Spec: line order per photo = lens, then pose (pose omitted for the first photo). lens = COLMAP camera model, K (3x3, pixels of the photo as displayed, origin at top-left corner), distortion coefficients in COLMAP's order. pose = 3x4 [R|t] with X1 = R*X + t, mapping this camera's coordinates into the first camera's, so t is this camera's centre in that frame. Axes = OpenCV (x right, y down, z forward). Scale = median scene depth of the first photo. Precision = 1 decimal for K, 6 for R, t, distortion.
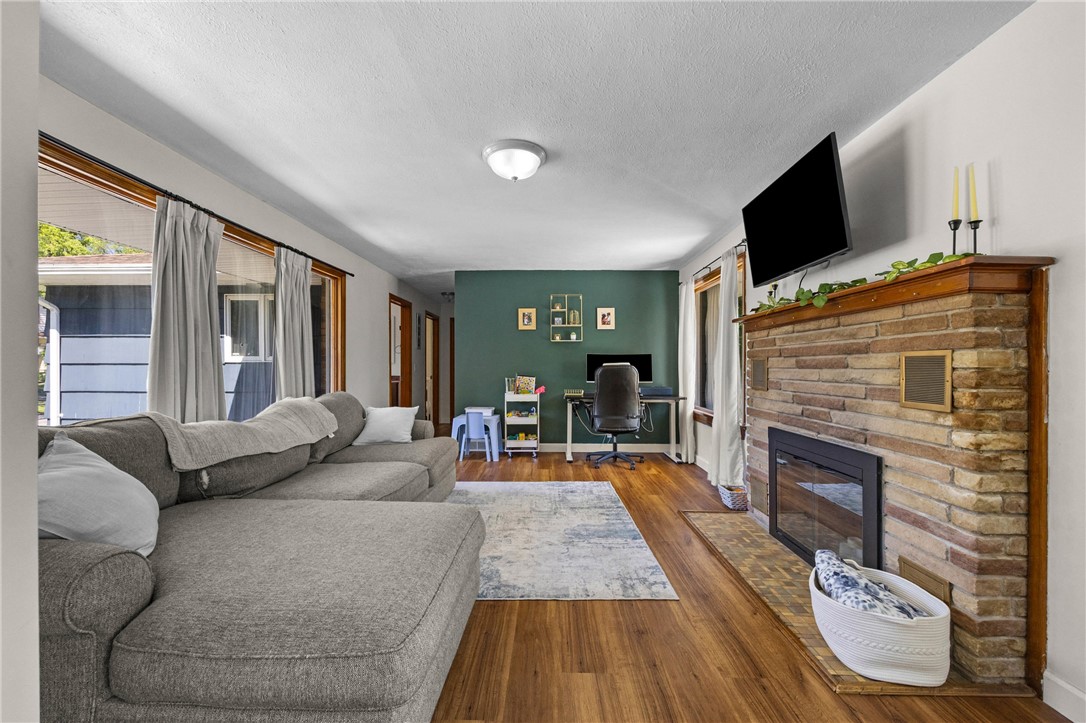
lens RADIAL K [[428.2, 0, 545.5], [0, 428.2, 364.6], [0, 0, 1]] dist [-0.004510, -0.000199]
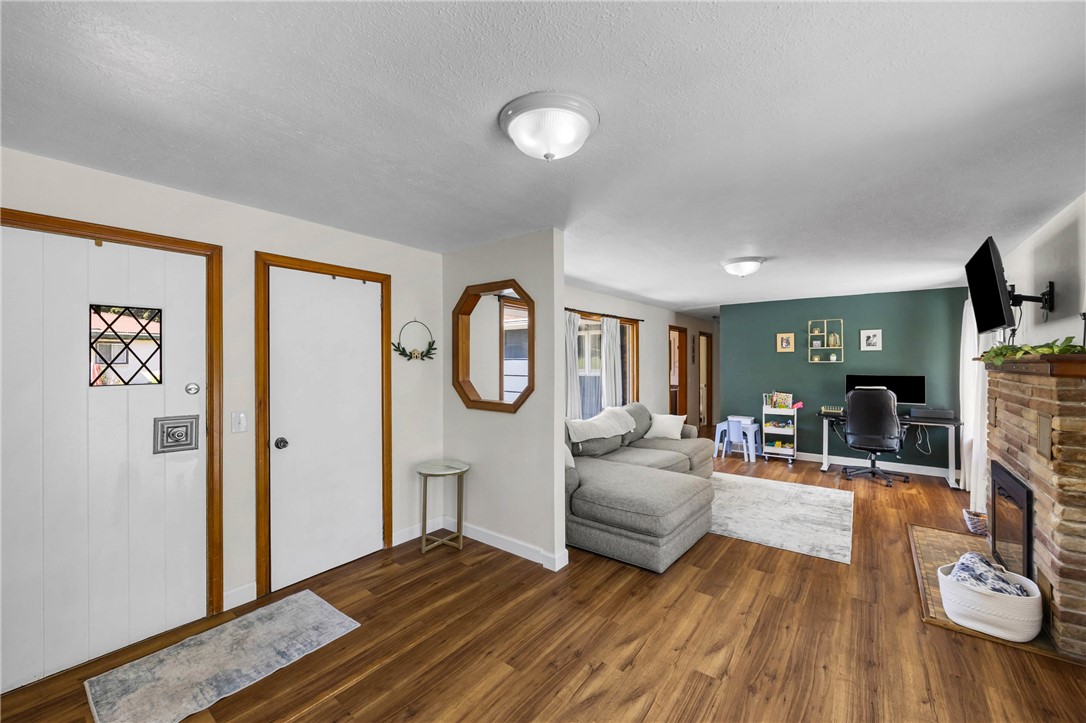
lens RADIAL K [[428.2, 0, 545.5], [0, 428.2, 364.6], [0, 0, 1]] dist [-0.004510, -0.000199]
pose [[0.799282, 0.000652, -0.600956, 0.151040], [0.006010, 0.999941, 0.009078, -0.070797], [0.600927, -0.010867, 0.799230, -0.346792]]
